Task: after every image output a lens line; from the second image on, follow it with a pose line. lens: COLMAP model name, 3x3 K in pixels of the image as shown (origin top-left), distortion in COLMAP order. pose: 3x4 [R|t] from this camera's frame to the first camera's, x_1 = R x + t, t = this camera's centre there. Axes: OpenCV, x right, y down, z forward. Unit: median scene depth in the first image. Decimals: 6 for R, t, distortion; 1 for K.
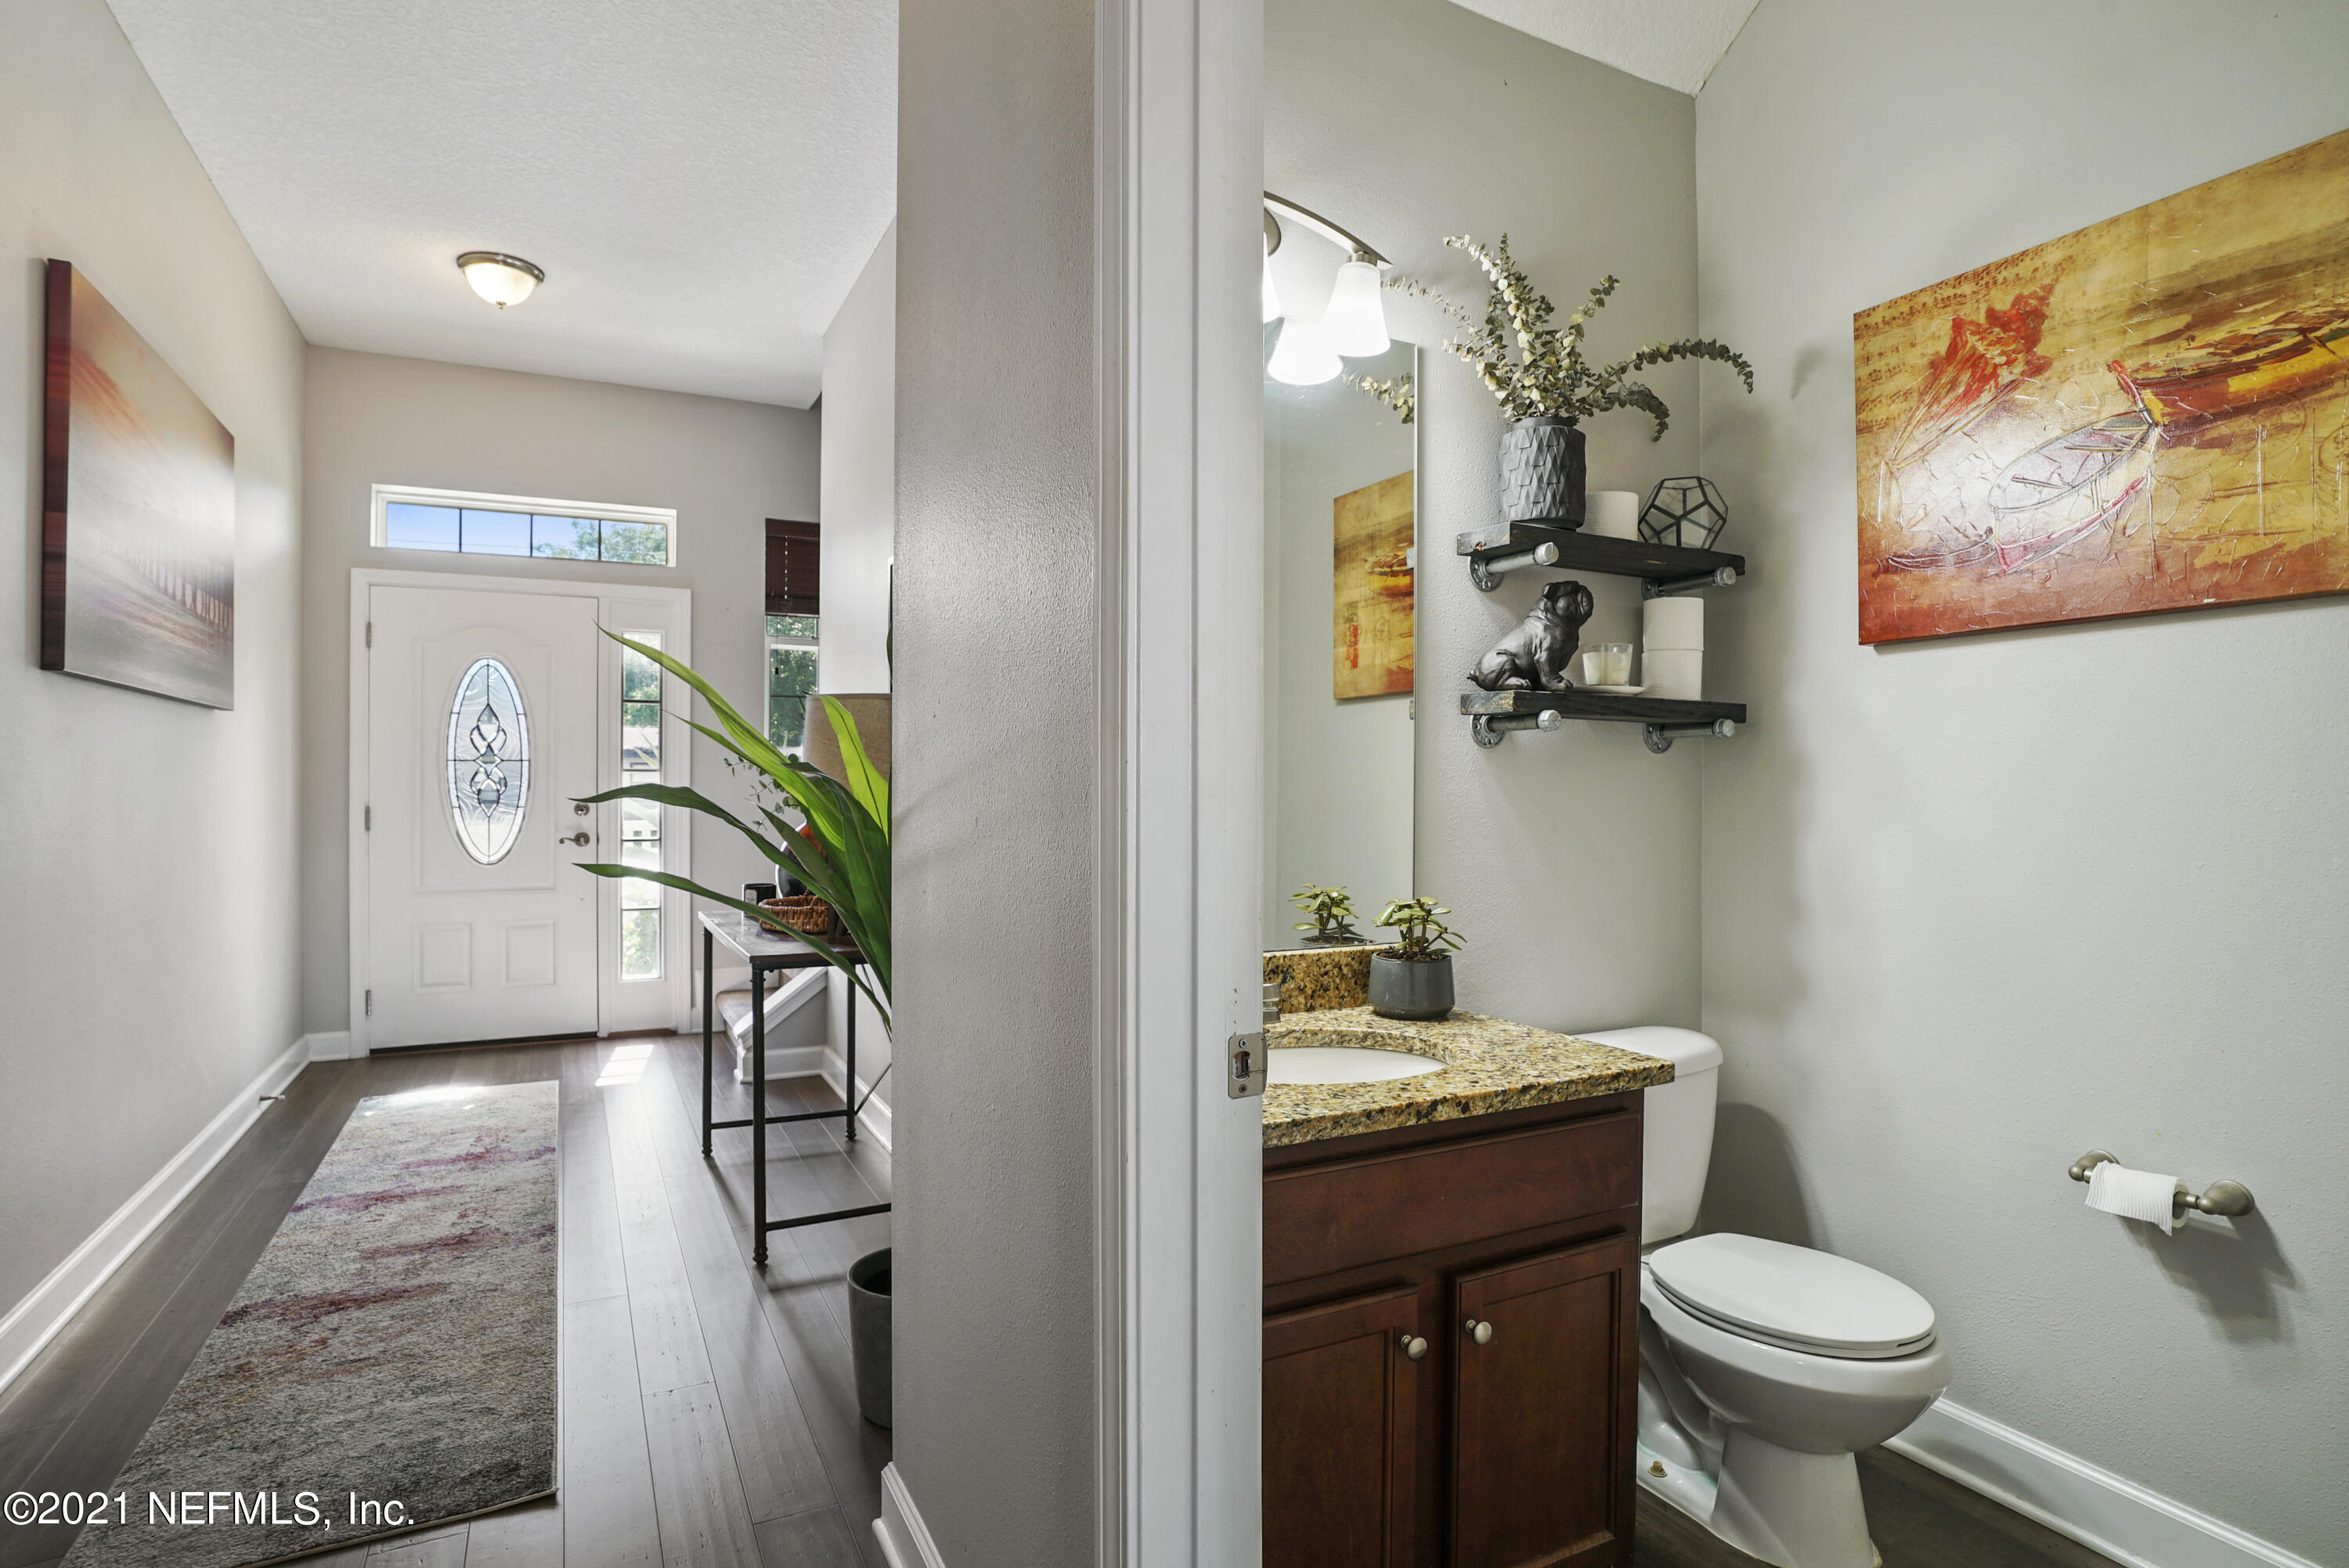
lens RADIAL K [[1191.9, 0, 1165.4], [0, 1191.9, 783.4], [0, 0, 1]] dist [-0.065319, 0.030418]
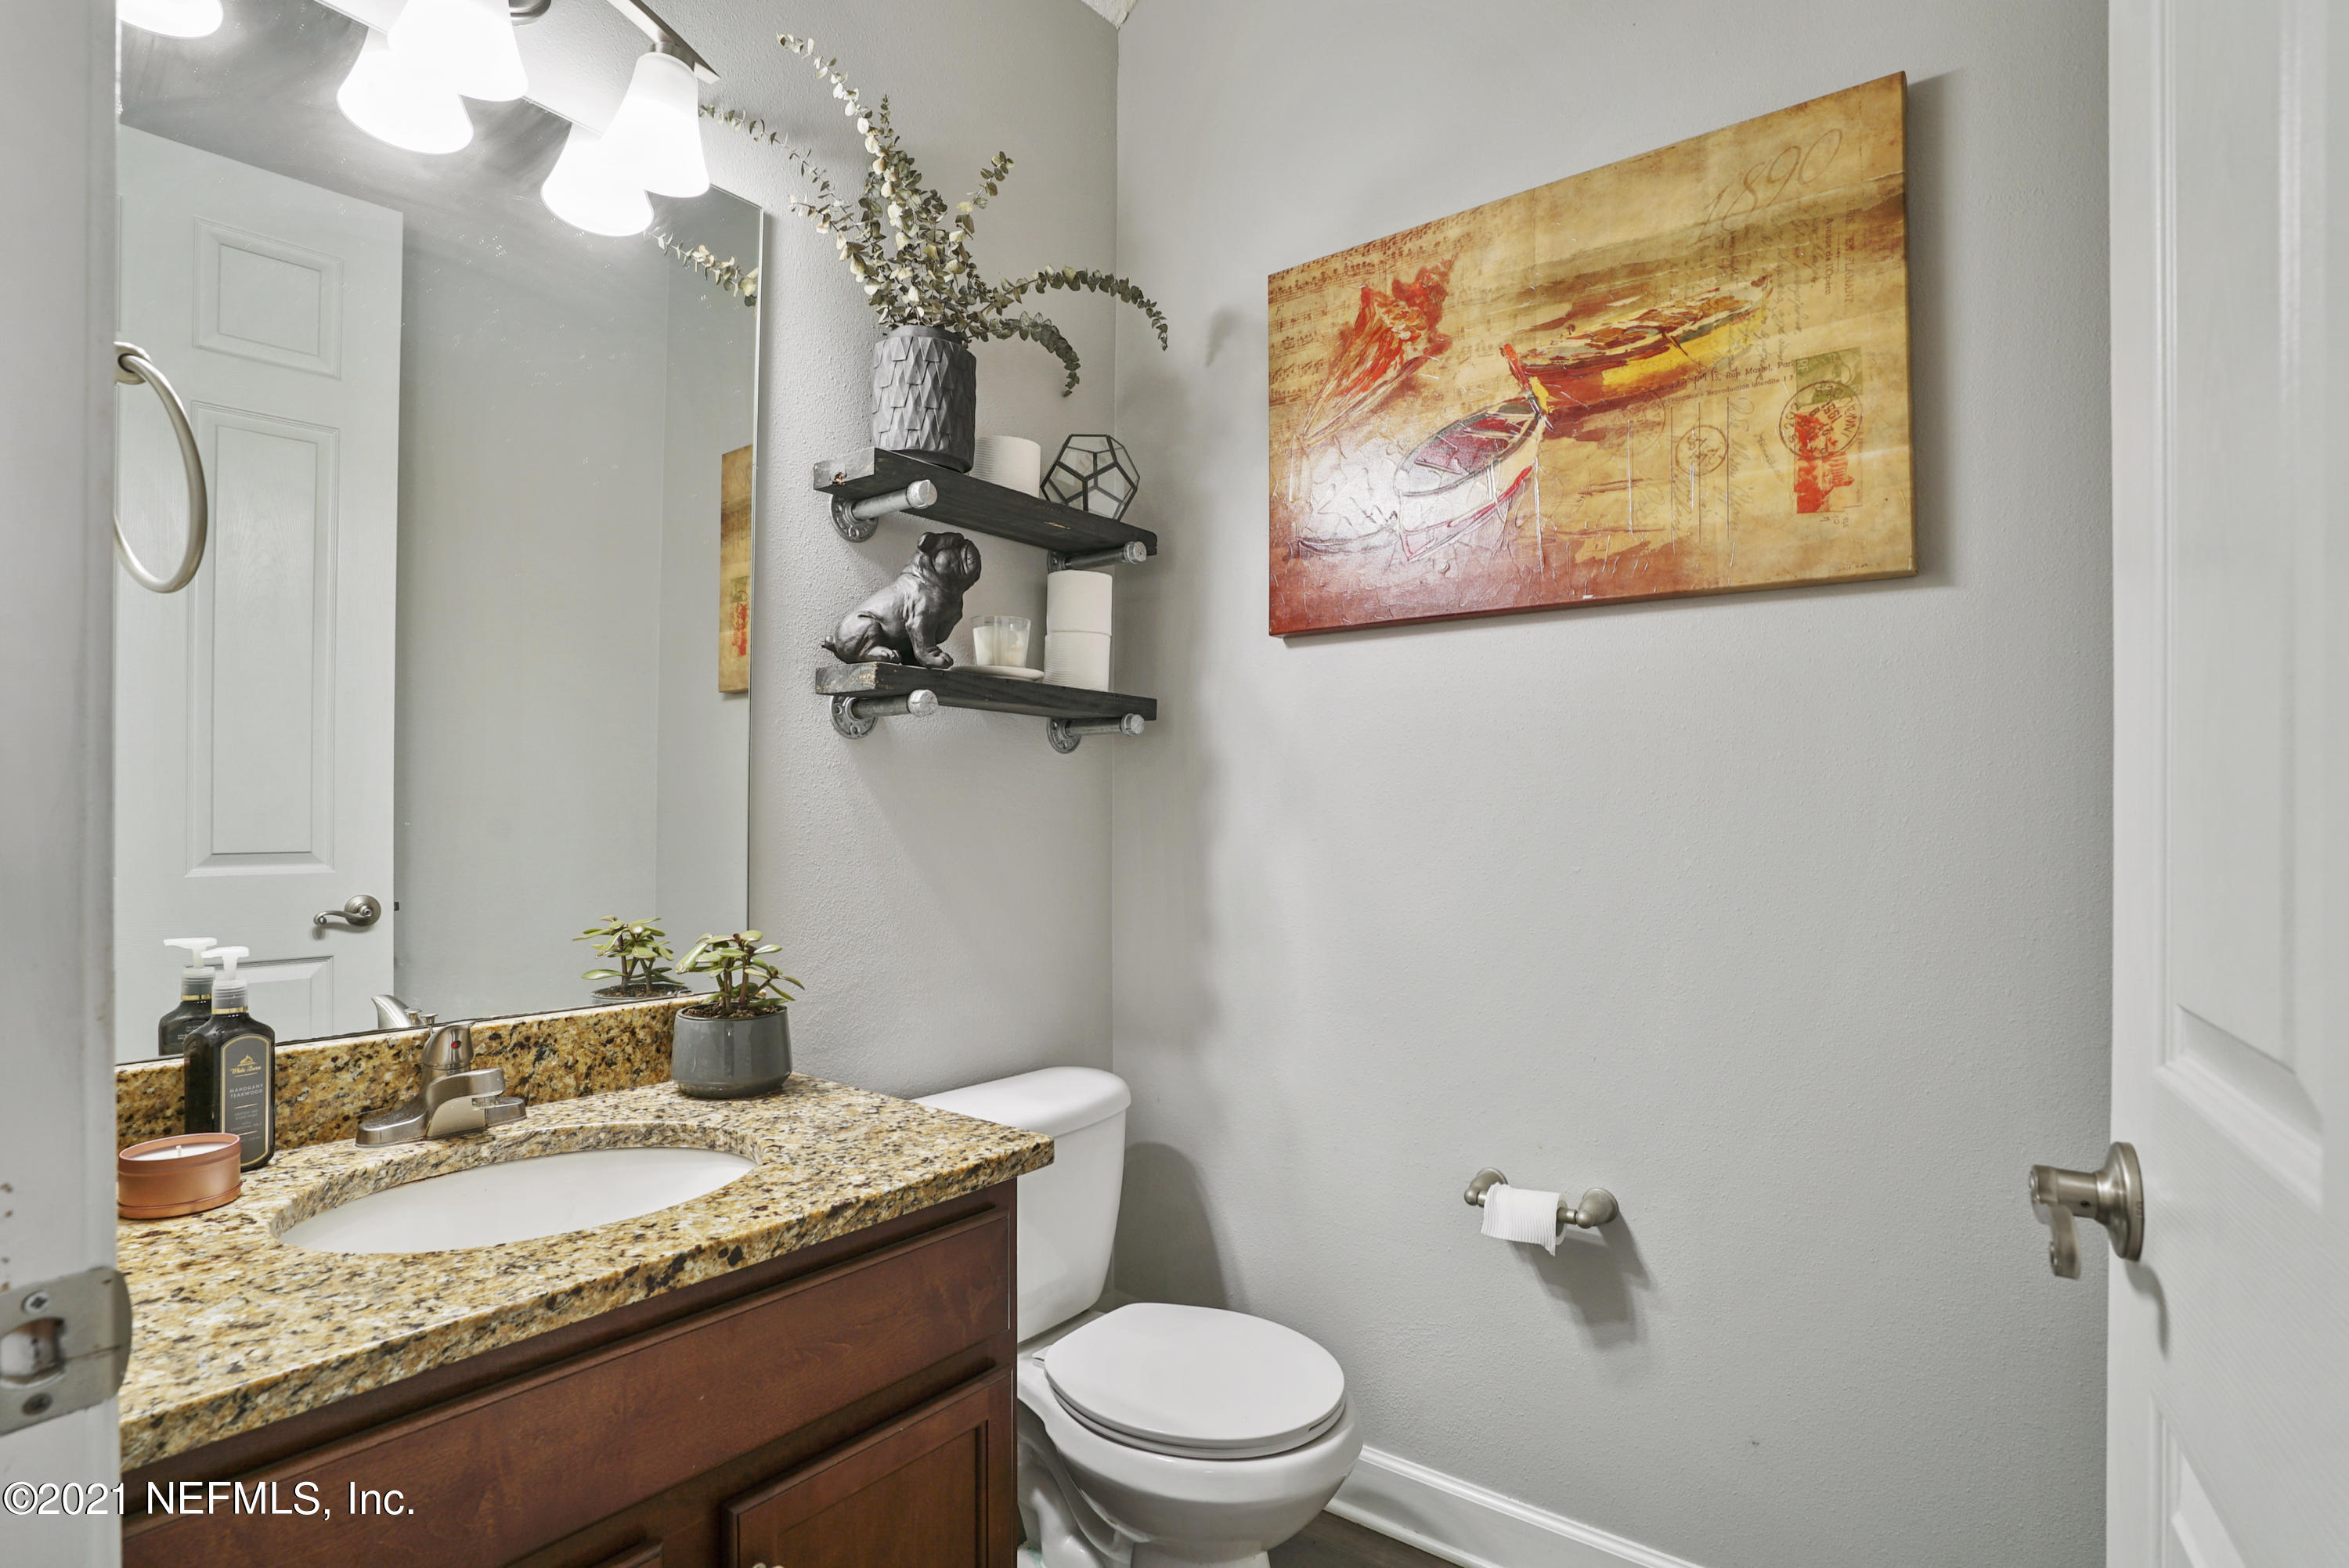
lens RADIAL K [[1191.9, 0, 1165.4], [0, 1191.9, 783.4], [0, 0, 1]] dist [-0.065319, 0.030418]
pose [[0.901721, 0.012364, 0.432142, 0.152595], [-0.005110, 0.999826, -0.017942, 0.017857], [-0.432289, 0.013971, 0.901627, 0.251878]]
